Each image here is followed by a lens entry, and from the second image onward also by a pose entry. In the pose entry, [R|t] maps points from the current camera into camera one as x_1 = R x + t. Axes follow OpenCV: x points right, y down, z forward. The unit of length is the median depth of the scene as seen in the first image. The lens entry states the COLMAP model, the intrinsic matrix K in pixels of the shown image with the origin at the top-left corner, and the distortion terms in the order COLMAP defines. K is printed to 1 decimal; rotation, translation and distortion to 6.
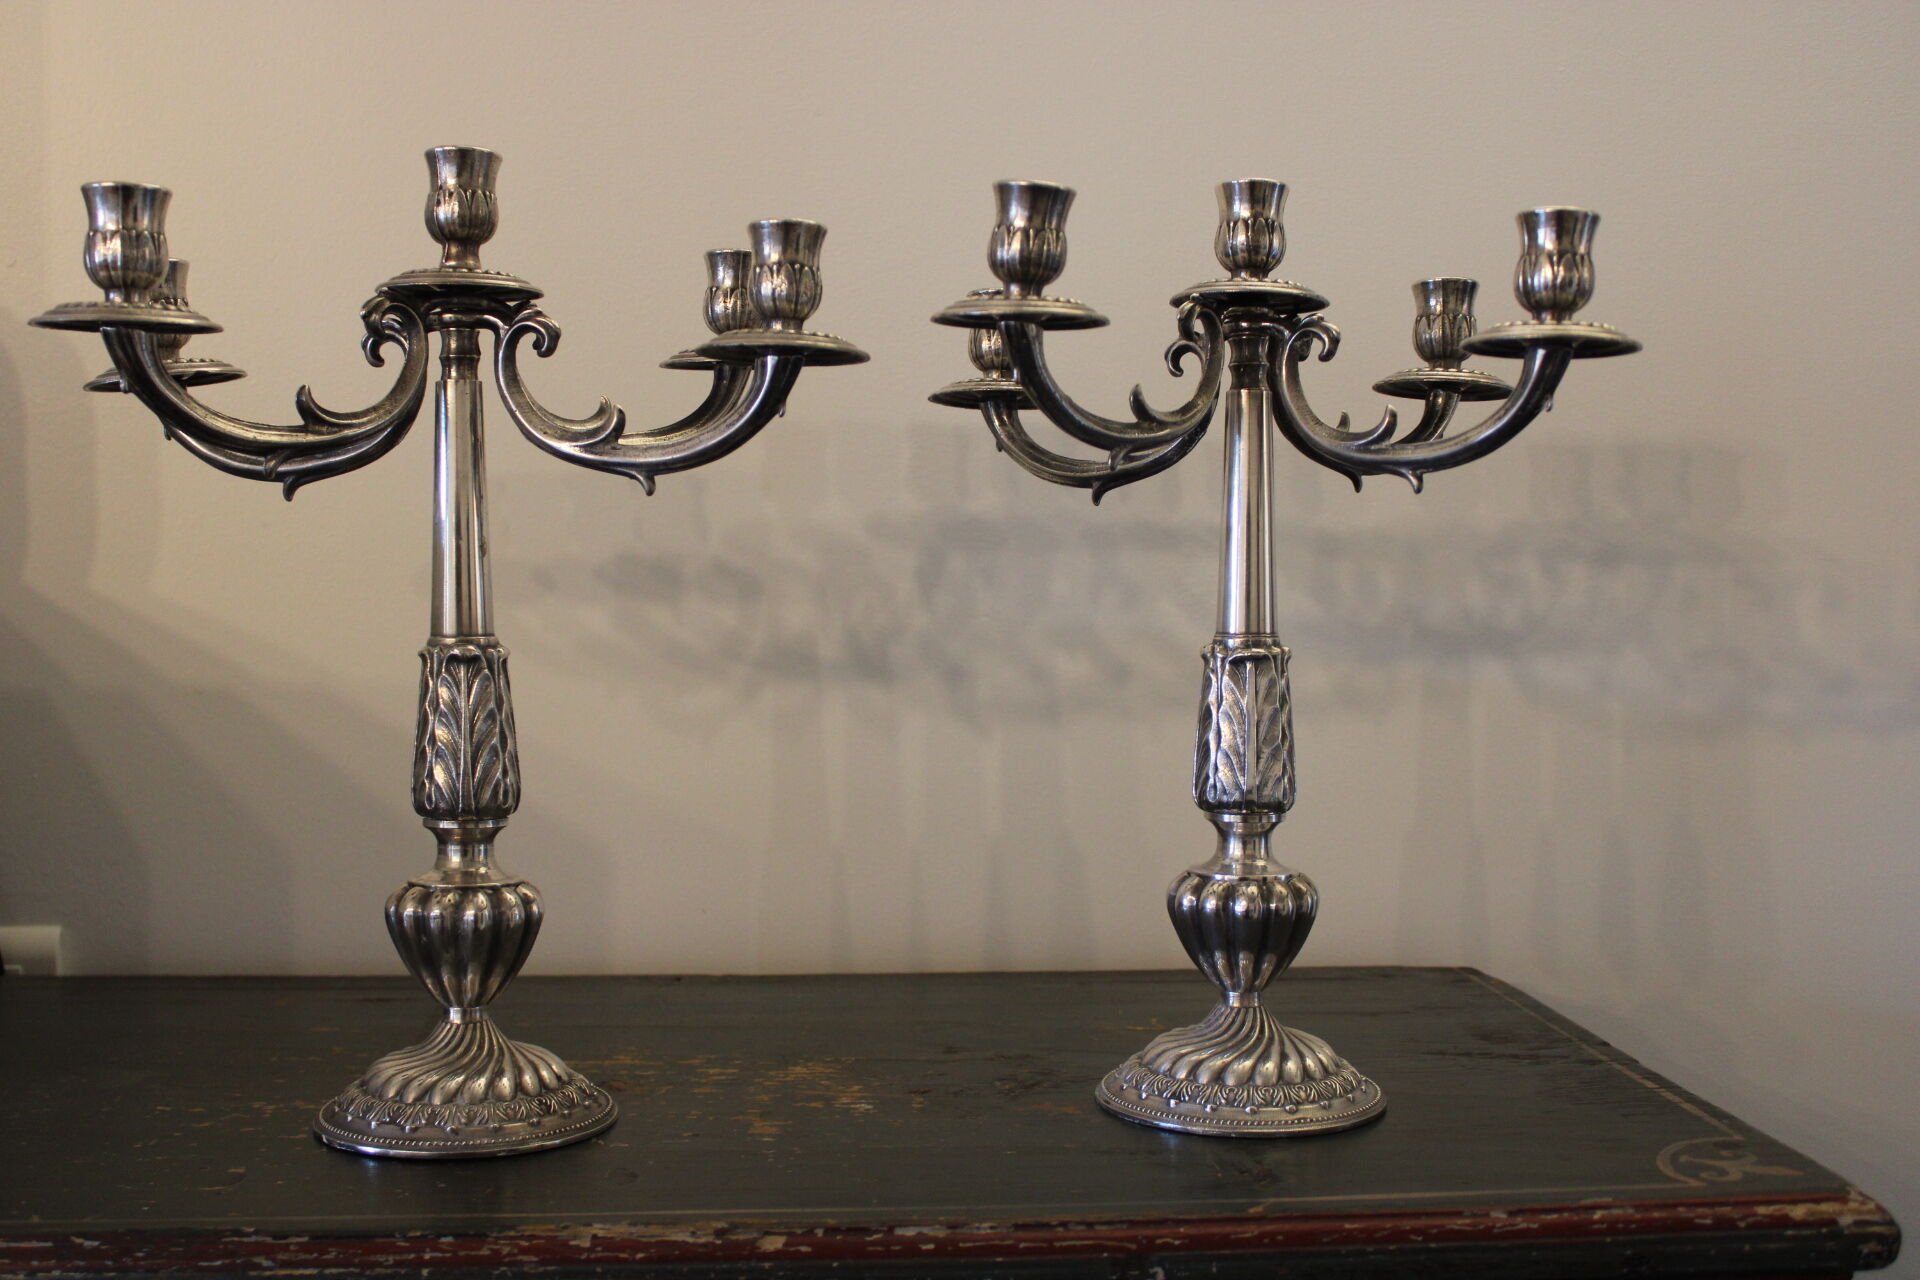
lens RADIAL K [[2061.4, 0, 914.6], [0, 2061.4, 638.8], [0, 0, 1]] dist [-0.115710, 0.129660]
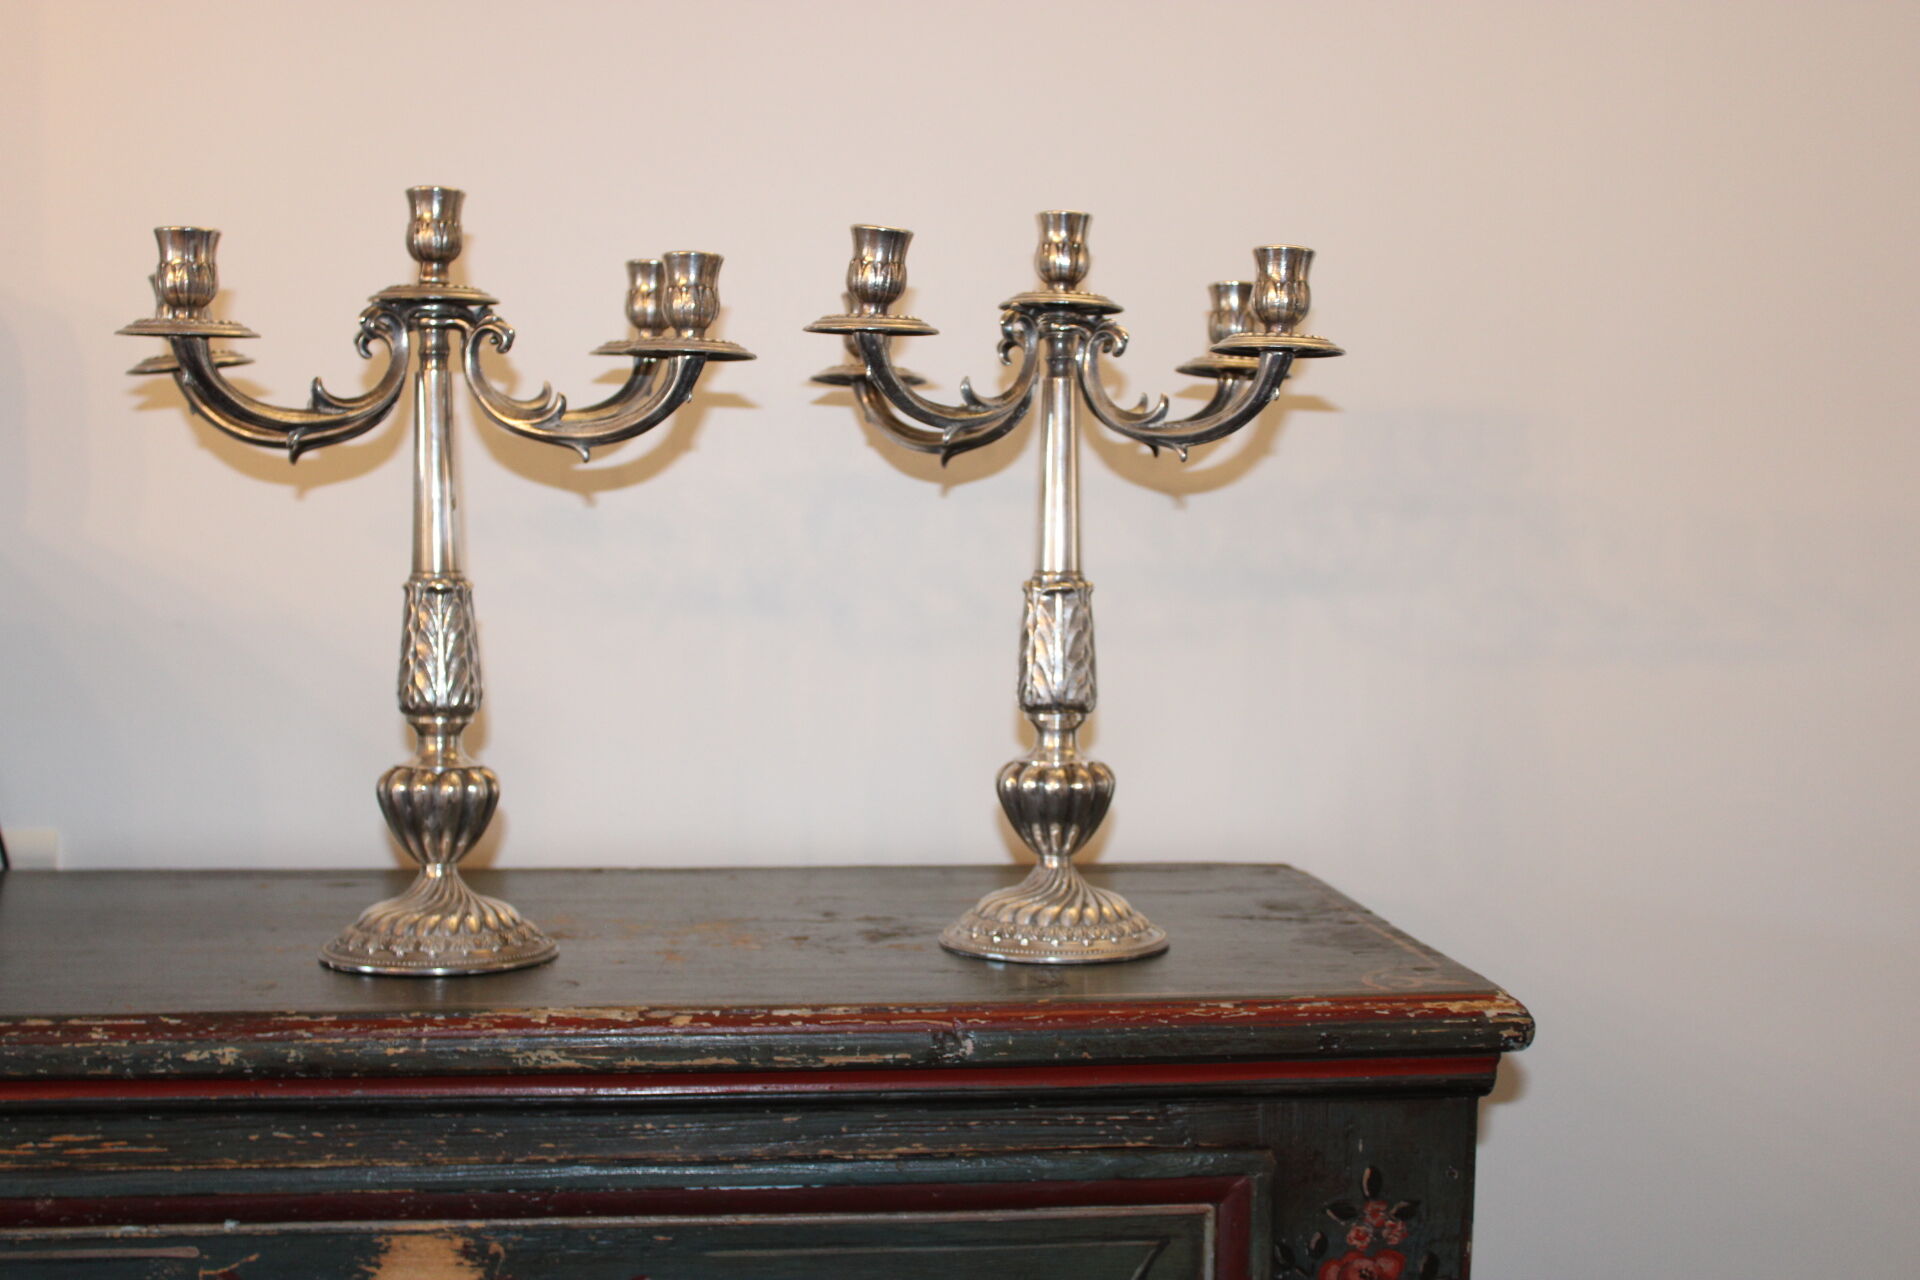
lens RADIAL K [[2401.4, 0, 912.0], [0, 2401.4, 627.6], [0, 0, 1]] dist [-0.069915, -0.002148]
pose [[0.999604, 0.000761, 0.028132, 0.031337], [-0.001171, 0.999893, 0.014557, 0.010744], [-0.028118, -0.014585, 0.999498, -0.483841]]
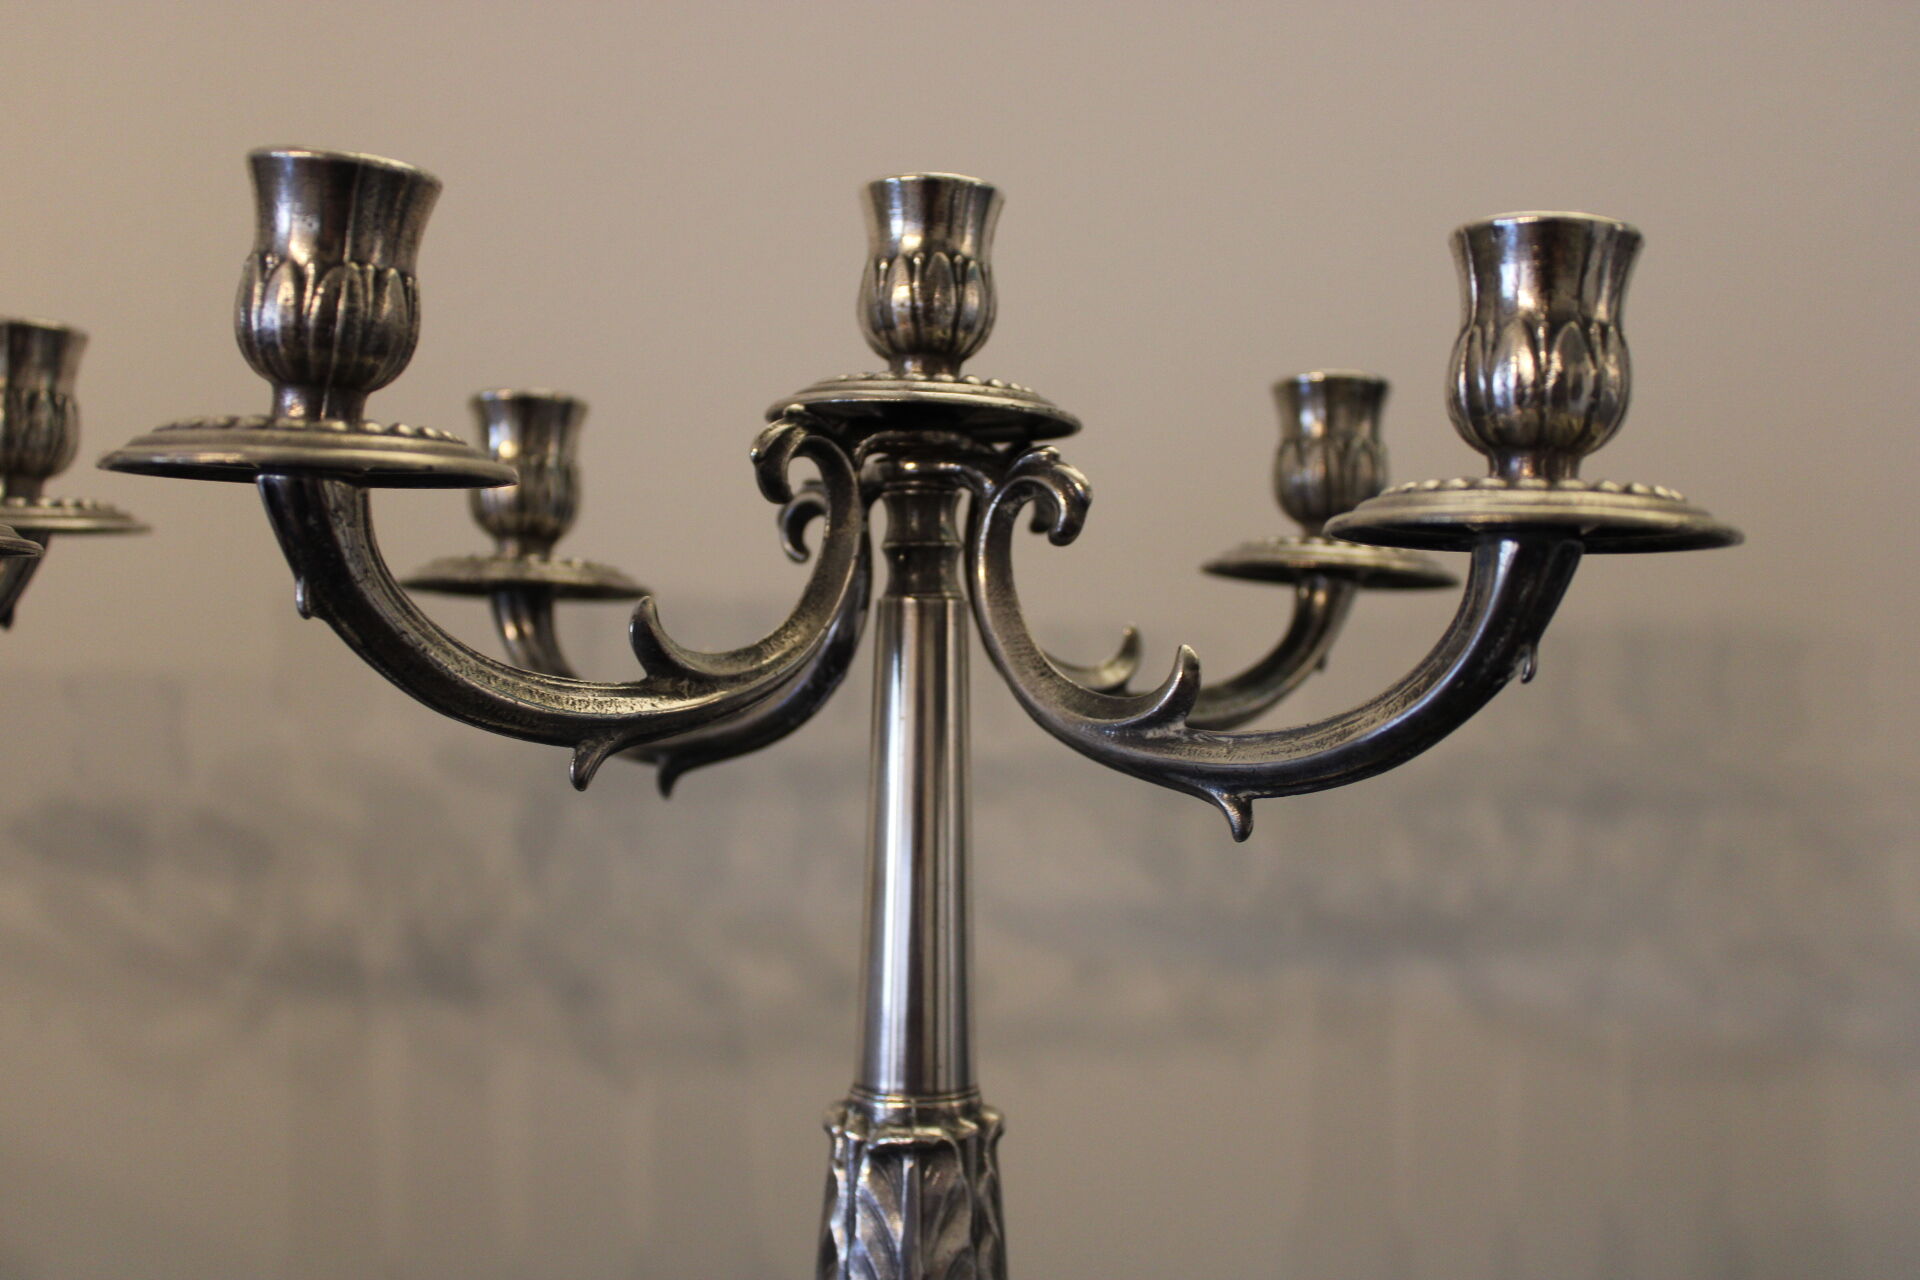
lens RADIAL K [[2037.0, 0, 923.3], [0, 2037.0, 636.6], [0, 0, 1]] dist [-0.090741, 0.039001]
pose [[0.999740, 0.005481, 0.022138, 0.156709], [-0.004546, 0.999104, -0.042082, -0.093101], [-0.022349, 0.041970, 0.998869, 0.518630]]
